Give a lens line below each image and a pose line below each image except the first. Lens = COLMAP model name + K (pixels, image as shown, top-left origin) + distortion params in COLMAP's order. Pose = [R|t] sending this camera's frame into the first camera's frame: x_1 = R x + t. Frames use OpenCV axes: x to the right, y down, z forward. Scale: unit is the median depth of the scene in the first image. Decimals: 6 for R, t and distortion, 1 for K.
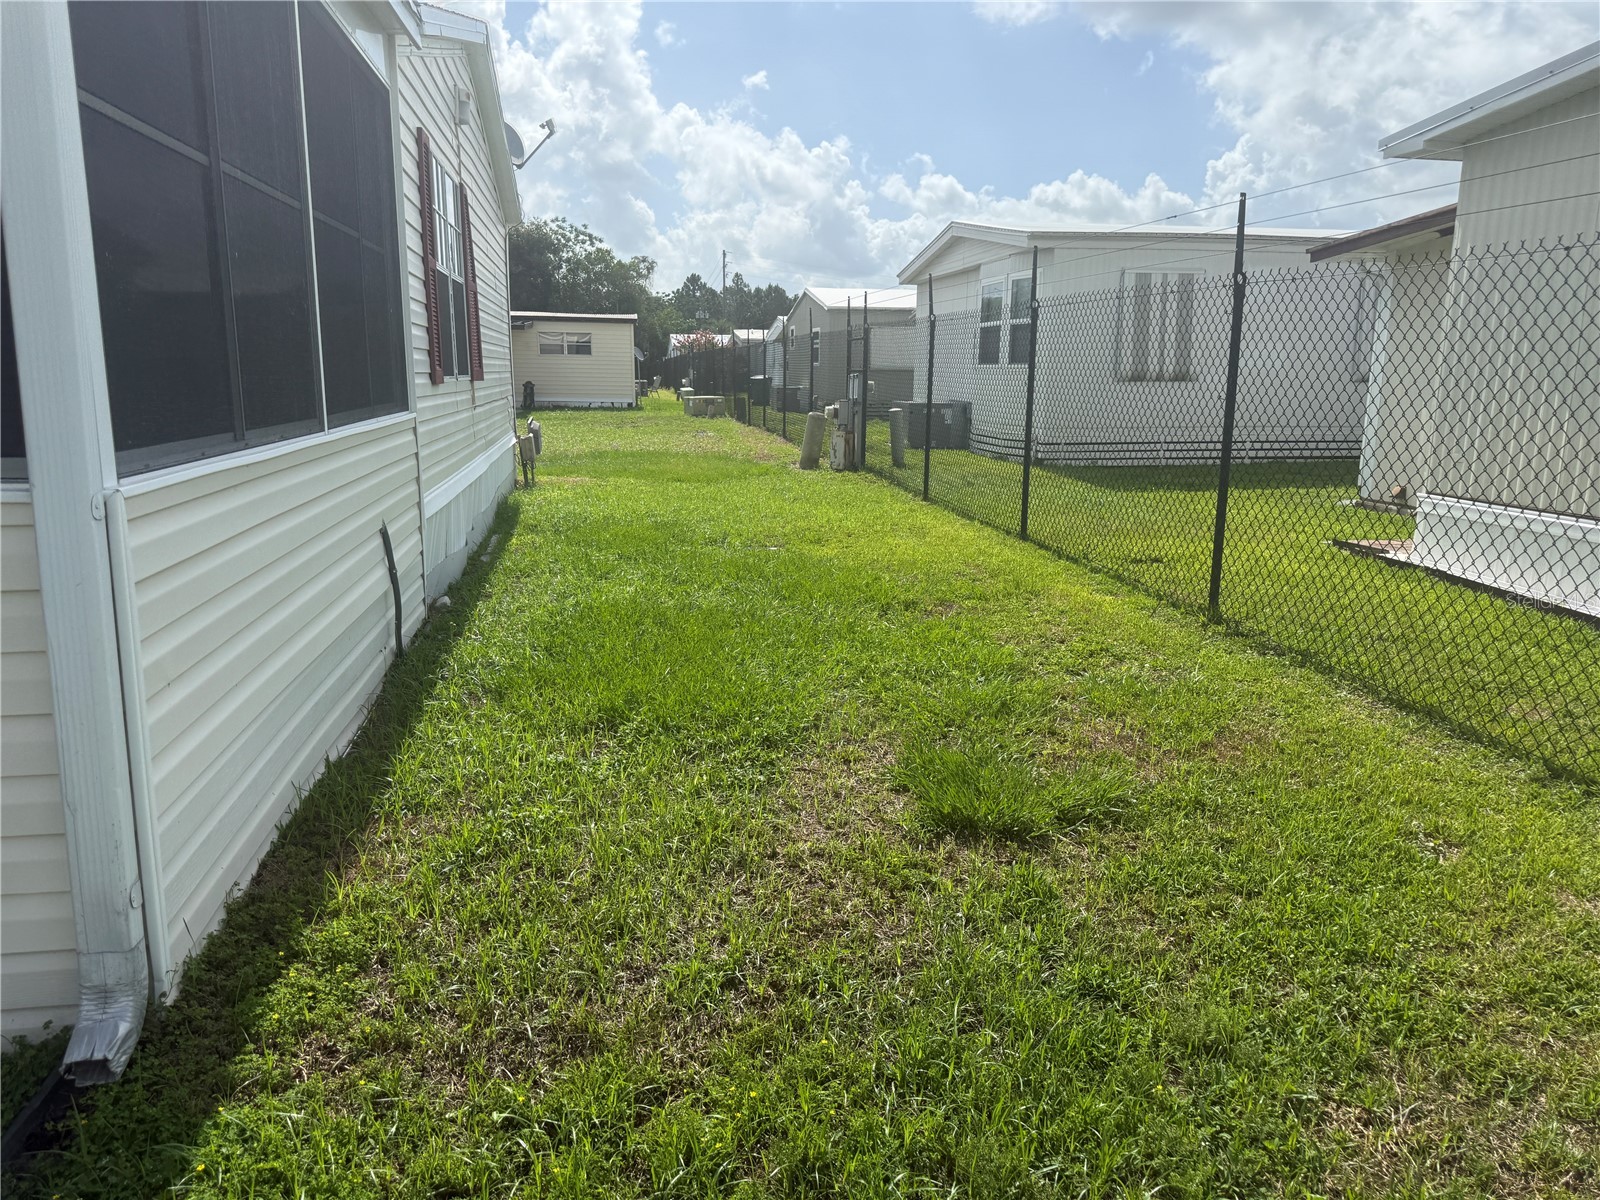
lens RADIAL K [[1128.3, 0, 800.0], [0, 1128.3, 600.0], [0, 0, 1]] dist [0.088530, -0.093128]
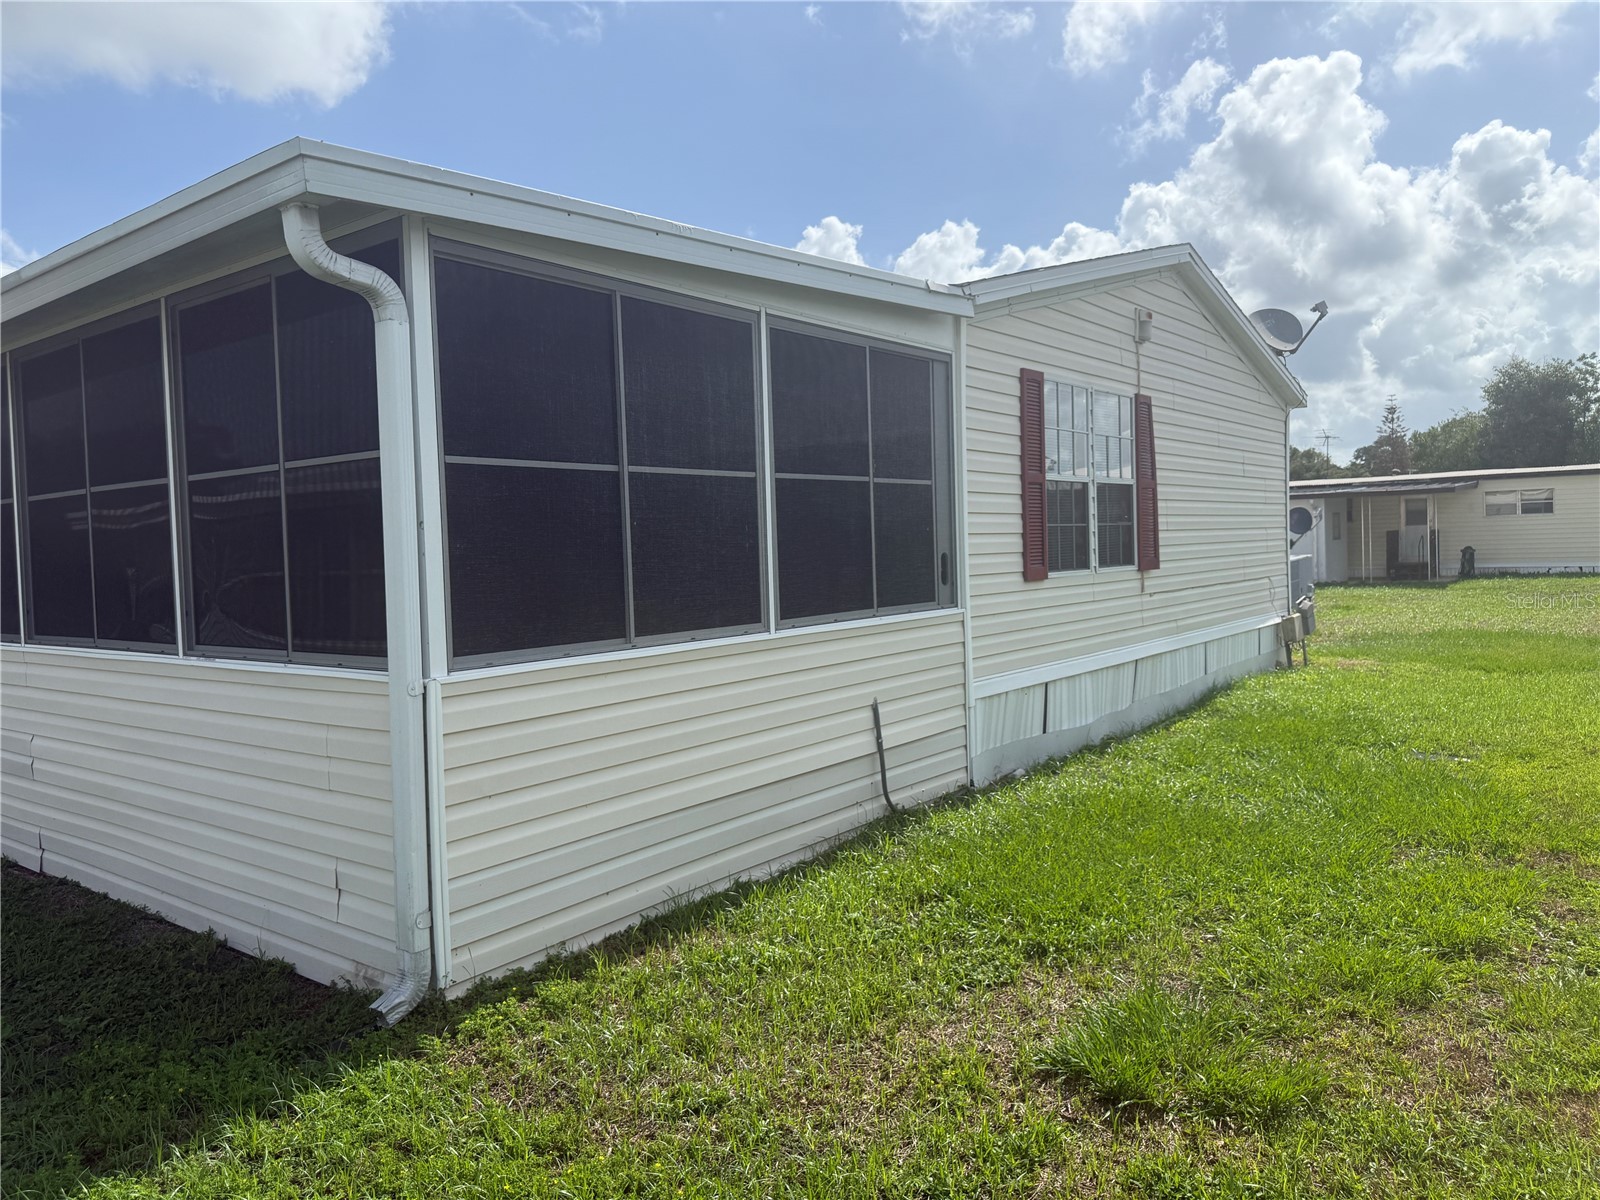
lens RADIAL K [[1128.3, 0, 800.0], [0, 1128.3, 600.0], [0, 0, 1]] dist [0.088530, -0.093128]
pose [[0.676646, 0.000913, -0.736308, 0.283070], [-0.106272, 0.989650, -0.096434, -0.028580], [0.728599, 0.143501, 0.669739, 0.060636]]
